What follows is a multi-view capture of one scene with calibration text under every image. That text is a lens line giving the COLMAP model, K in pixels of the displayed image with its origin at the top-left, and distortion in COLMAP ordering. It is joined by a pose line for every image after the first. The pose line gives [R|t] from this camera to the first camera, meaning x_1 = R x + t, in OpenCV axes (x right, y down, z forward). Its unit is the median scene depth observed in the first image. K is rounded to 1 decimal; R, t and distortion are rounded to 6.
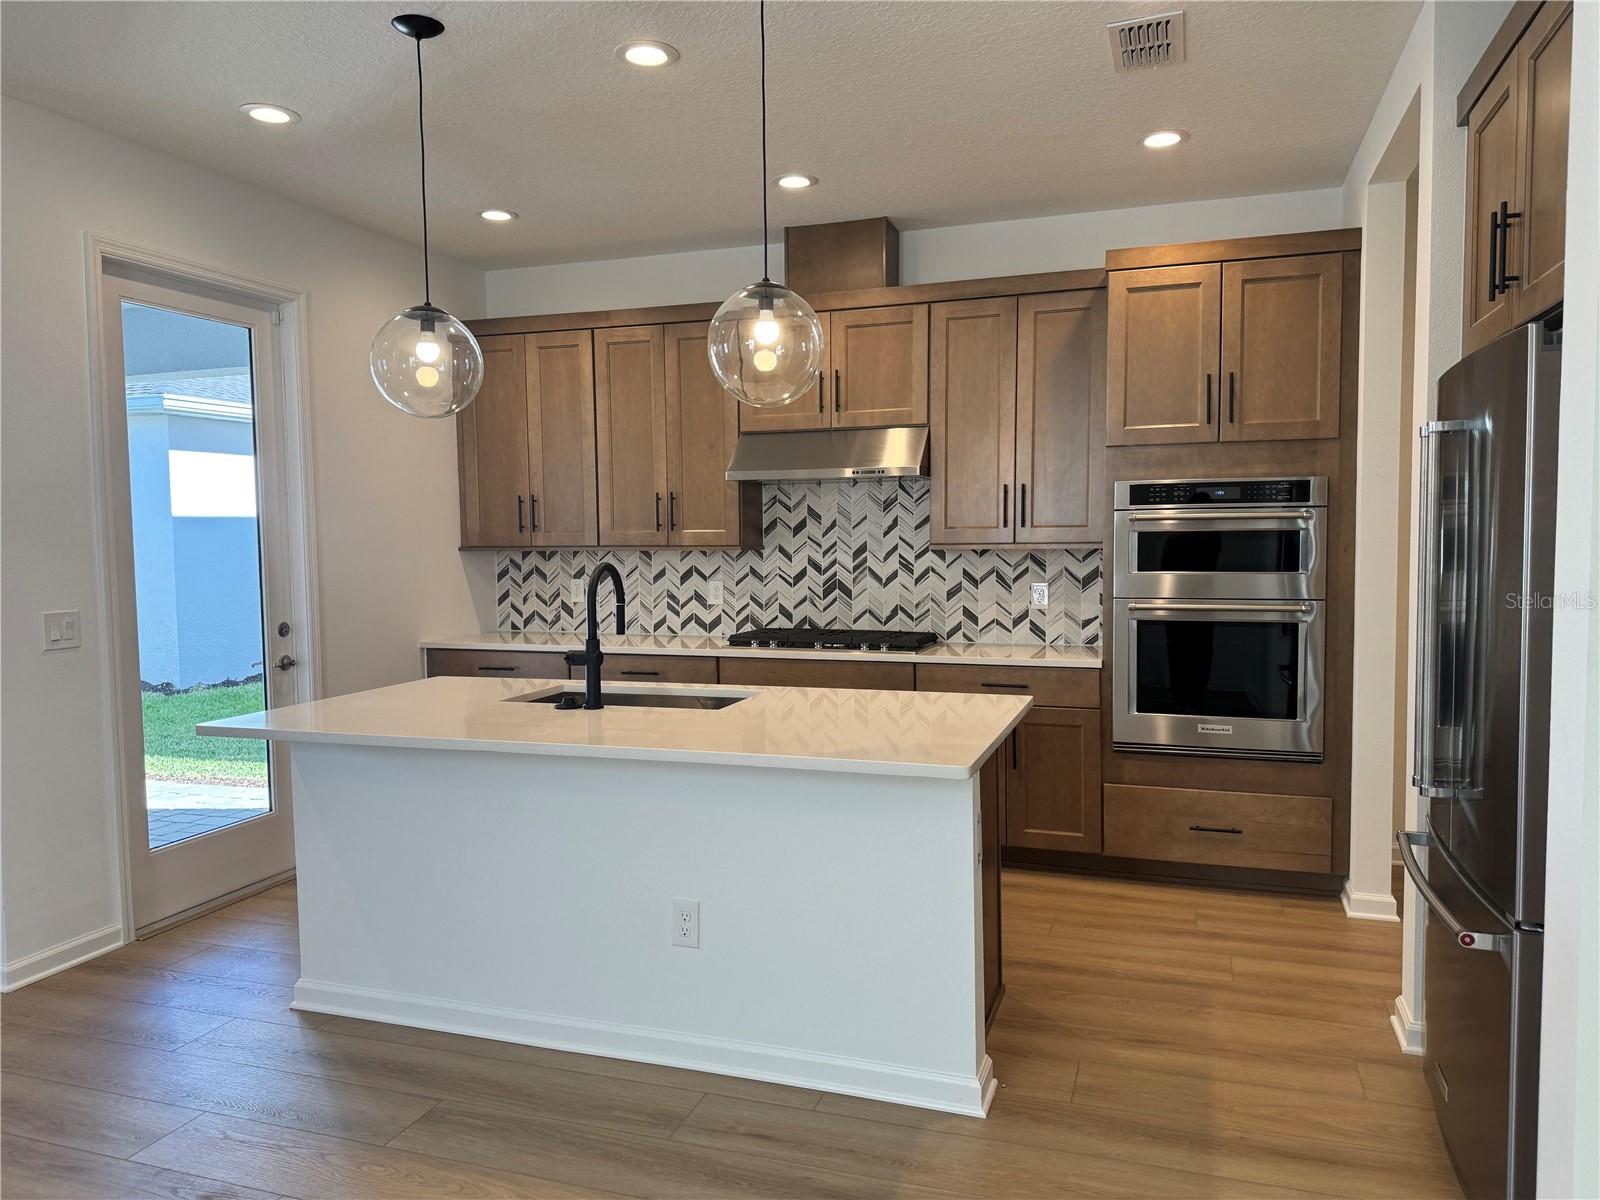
lens RADIAL K [[1125.1, 0, 800.0], [0, 1125.1, 600.0], [0, 0, 1]] dist [0.120118, -0.170092]
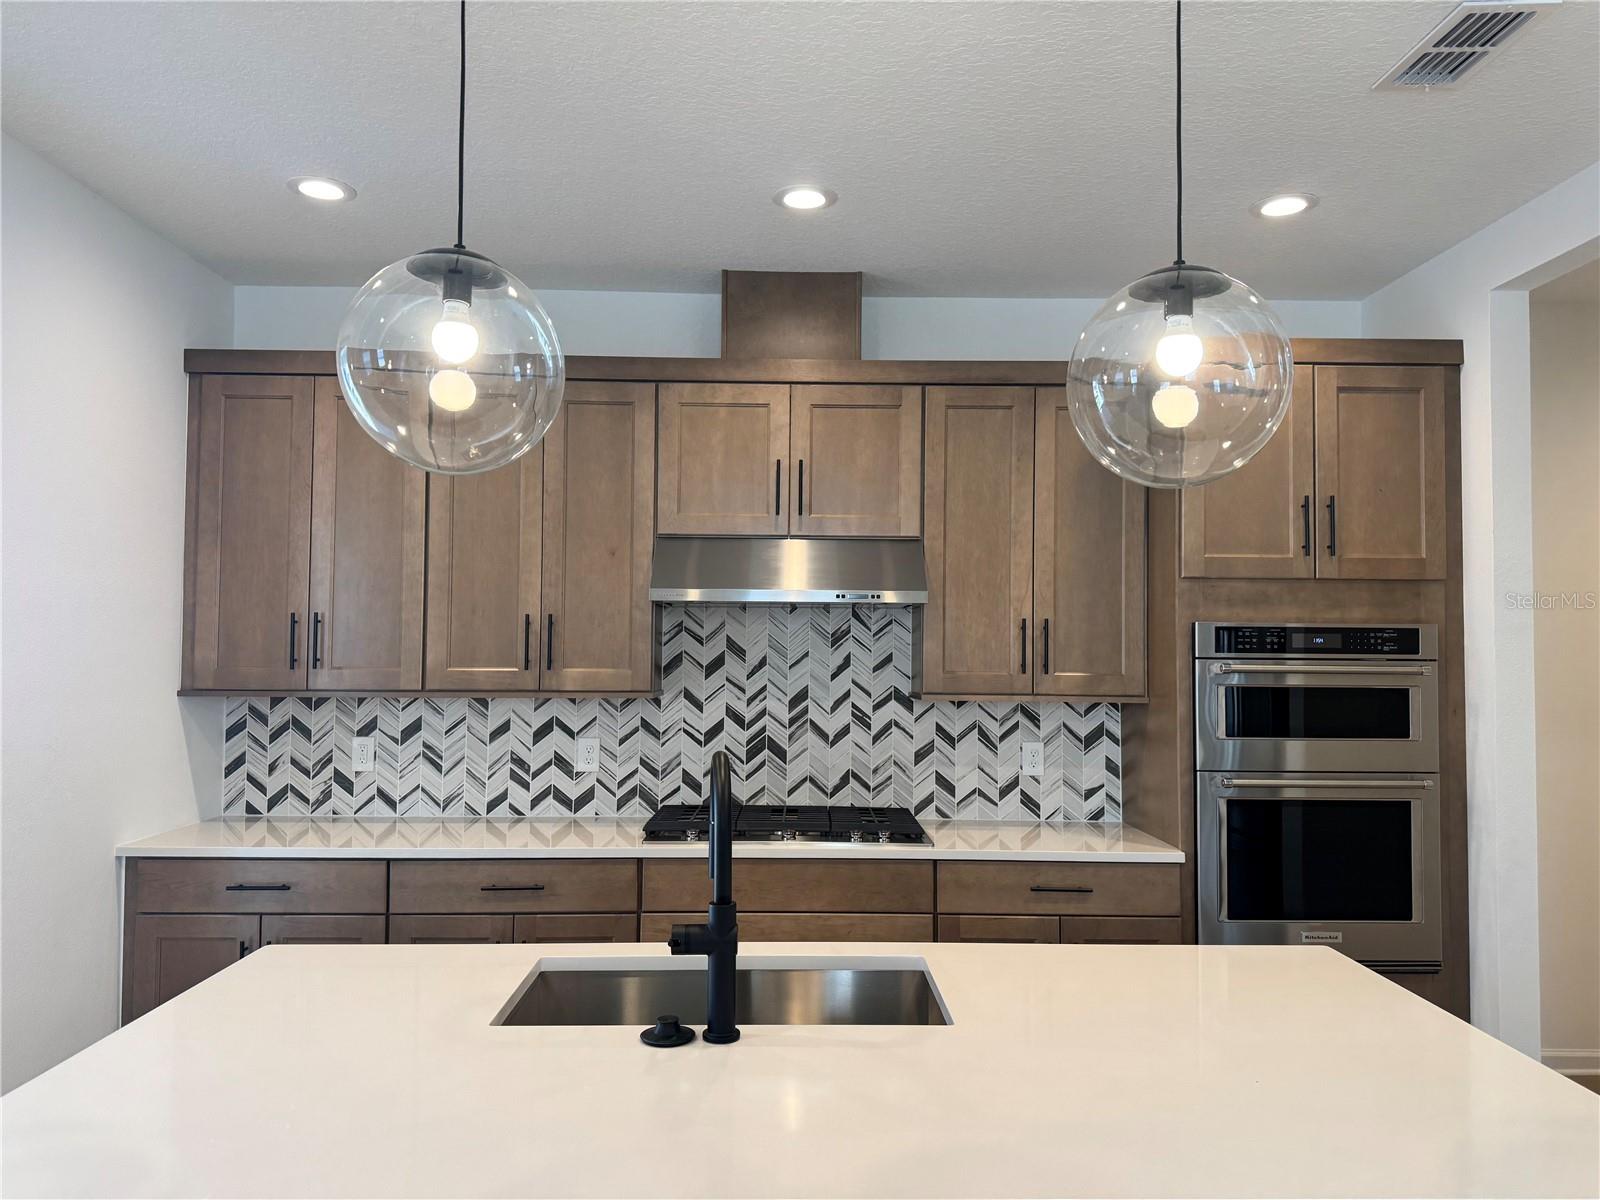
lens RADIAL K [[1125.1, 0, 800.0], [0, 1125.1, 600.0], [0, 0, 1]] dist [0.120118, -0.170092]
pose [[0.939541, 0.032159, 0.340922, -0.207013], [0.002801, 0.994825, -0.101561, -0.032746], [-0.342424, 0.096376, 0.934589, 0.290689]]
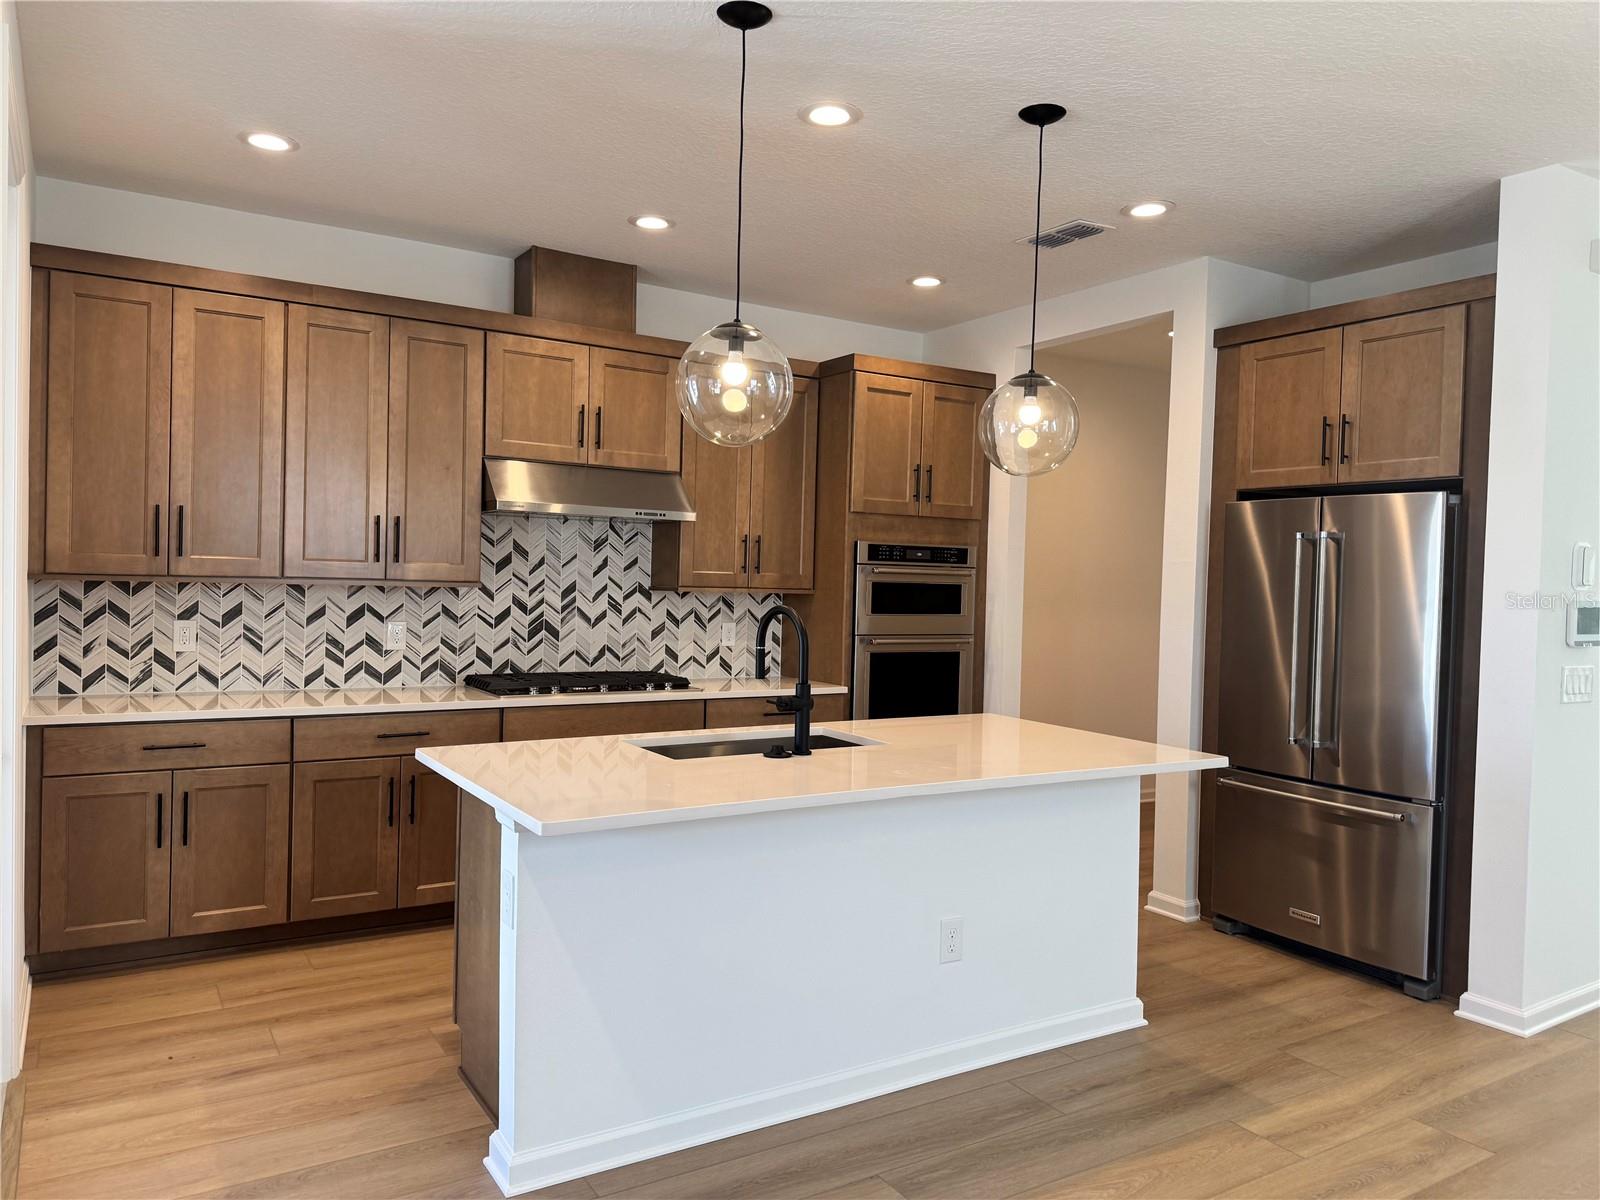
lens RADIAL K [[1125.1, 0, 812.3], [0, 1125.1, 599.0], [0, 0, 1]] dist [0.120192, -0.174597]
pose [[0.621576, 0.011187, 0.783274, -0.583049], [0.012489, 0.999629, -0.024188, -0.010086], [-0.783254, 0.024817, 0.621206, 0.234334]]
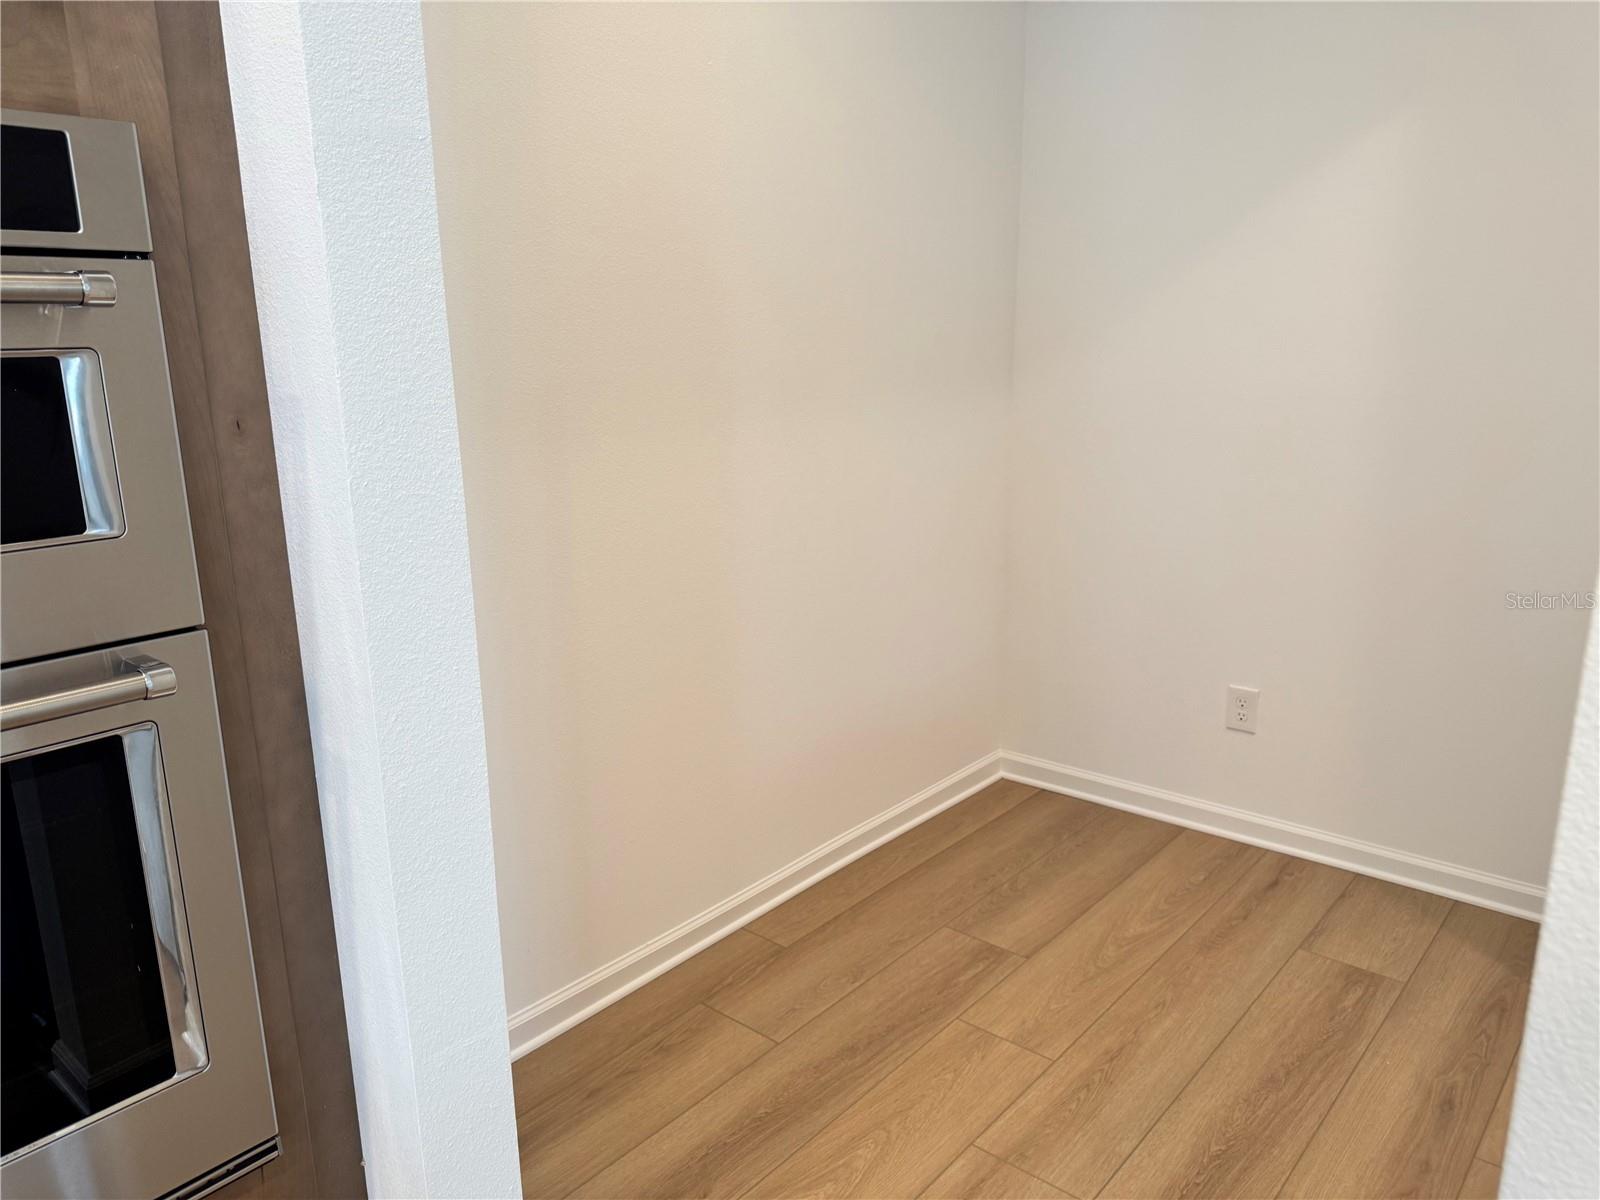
lens RADIAL K [[1125.1, 0, 800.0], [0, 1125.1, 600.0], [0, 0, 1]] dist [0.120118, -0.170092]
pose [[0.356357, -0.217618, 0.908654, 0.211071], [0.067002, 0.975947, 0.207458, -0.040621], [-0.931945, -0.013047, 0.362366, 0.611111]]
